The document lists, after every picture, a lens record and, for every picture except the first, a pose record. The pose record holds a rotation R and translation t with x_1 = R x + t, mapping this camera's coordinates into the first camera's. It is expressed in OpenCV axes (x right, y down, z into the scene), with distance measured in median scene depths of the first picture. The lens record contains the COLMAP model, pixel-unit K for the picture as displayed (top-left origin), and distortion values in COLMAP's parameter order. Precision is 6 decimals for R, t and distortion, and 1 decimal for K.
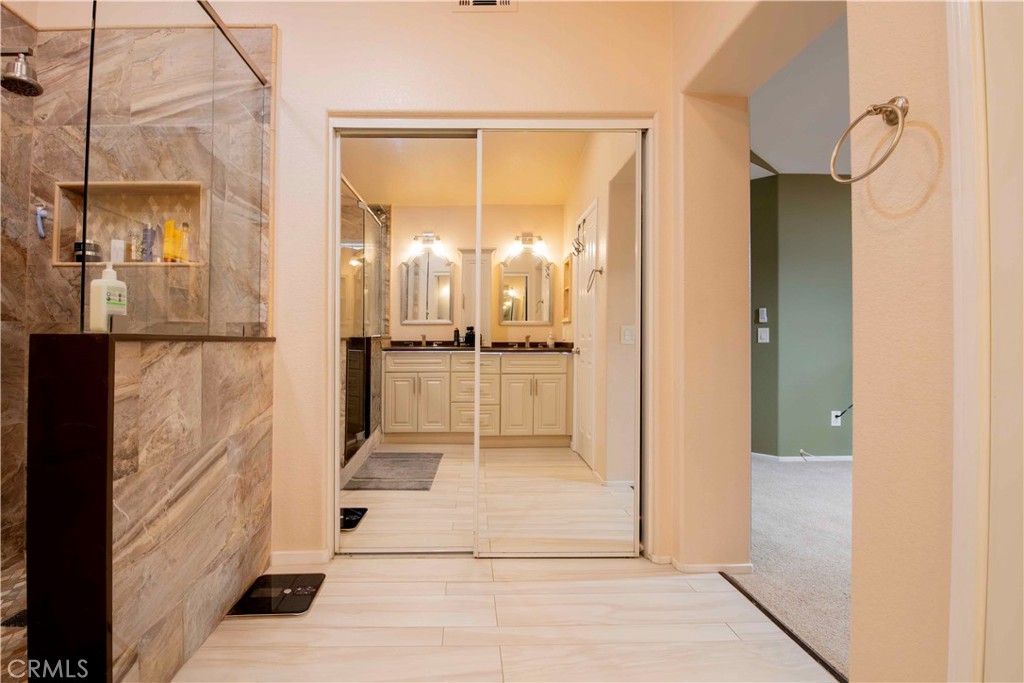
lens RADIAL K [[443.5, 0, 504.9], [0, 443.5, 332.8], [0, 0, 1]] dist [-0.017817, -0.002018]
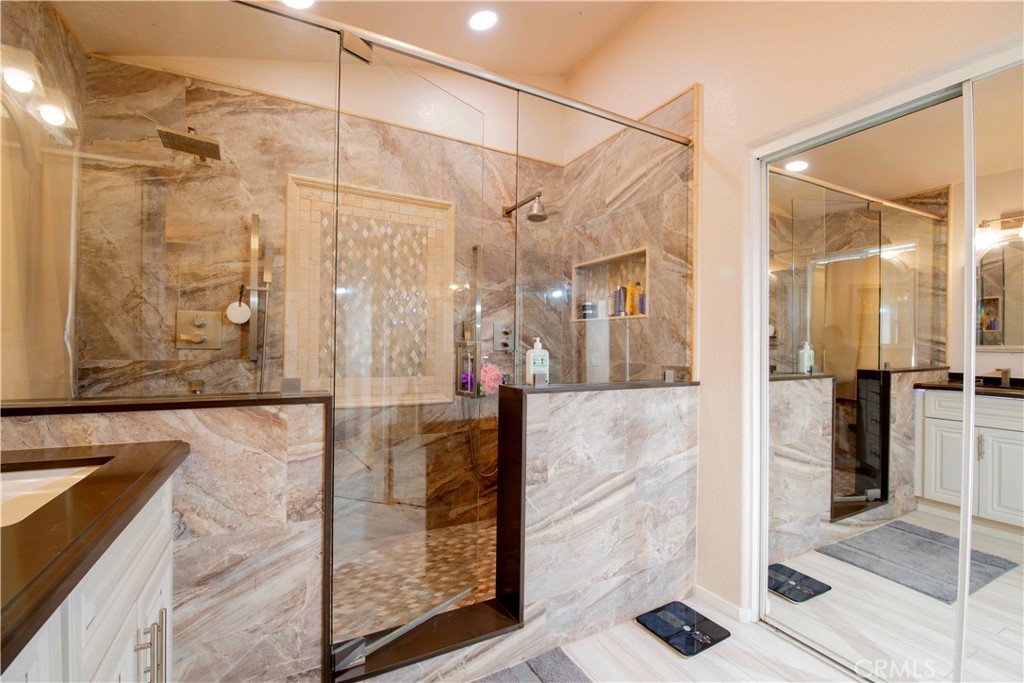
lens RADIAL K [[443.5, 0, 506.7], [0, 443.5, 342.6], [0, 0, 1]] dist [-0.017817, -0.002018]
pose [[0.430288, 0.003558, -0.902685, 0.246797], [-0.008318, 0.999965, -0.000024, -0.084530], [0.902653, 0.007519, 0.430303, 0.146897]]
